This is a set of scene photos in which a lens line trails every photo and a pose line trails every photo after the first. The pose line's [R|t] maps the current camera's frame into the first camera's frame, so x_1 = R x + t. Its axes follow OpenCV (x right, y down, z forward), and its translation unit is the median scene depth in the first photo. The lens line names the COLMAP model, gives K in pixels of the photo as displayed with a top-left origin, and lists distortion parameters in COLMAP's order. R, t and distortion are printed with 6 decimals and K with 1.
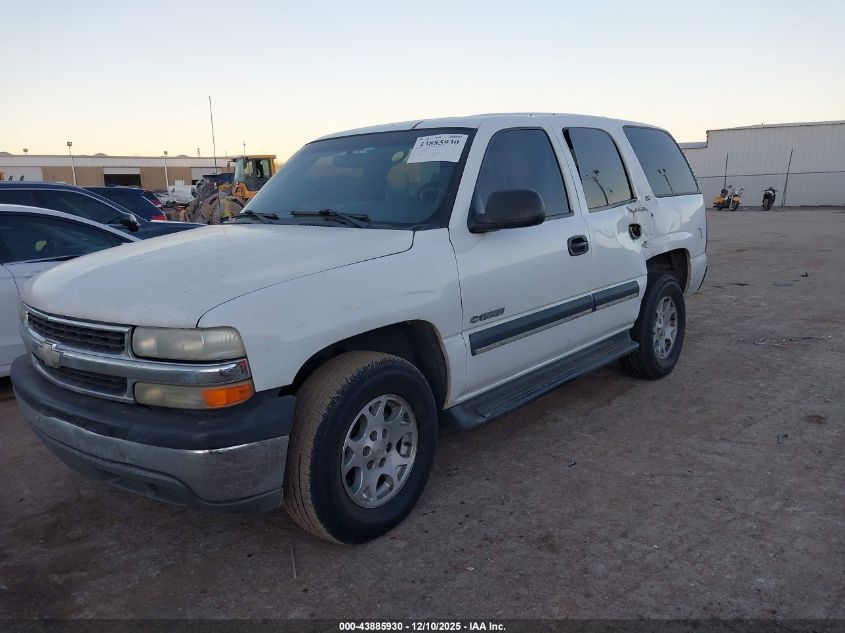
lens RADIAL K [[658.0, 0, 427.6], [0, 658.0, 316.1], [0, 0, 1]] dist [0.014652, -0.003576]
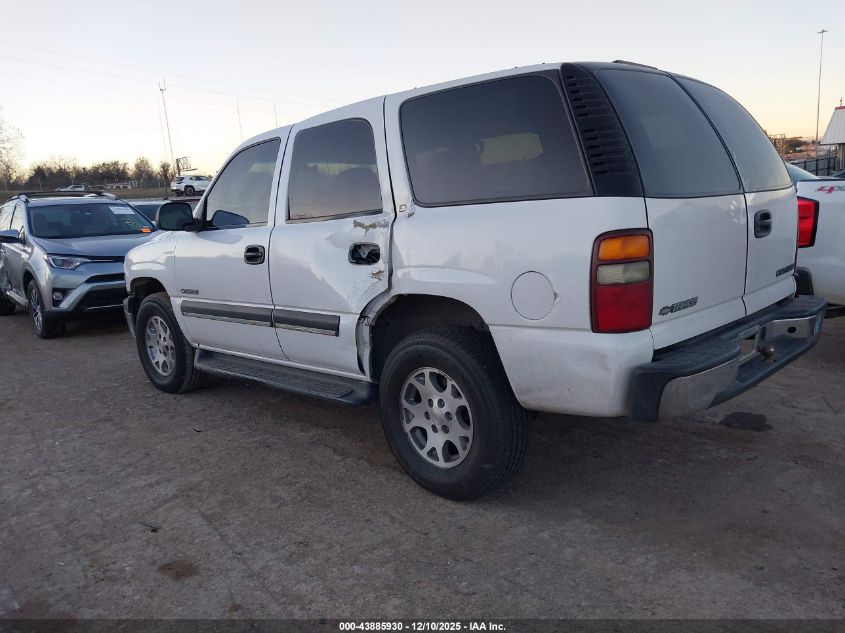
lens RADIAL K [[658.0, 0, 427.6], [0, 658.0, 316.1], [0, 0, 1]] dist [0.014652, -0.003576]
pose [[-0.050727, 0.211674, -0.976023, 1.266931], [-0.129431, 0.967646, 0.216584, -0.279886], [0.990290, 0.137315, -0.021689, 1.340896]]
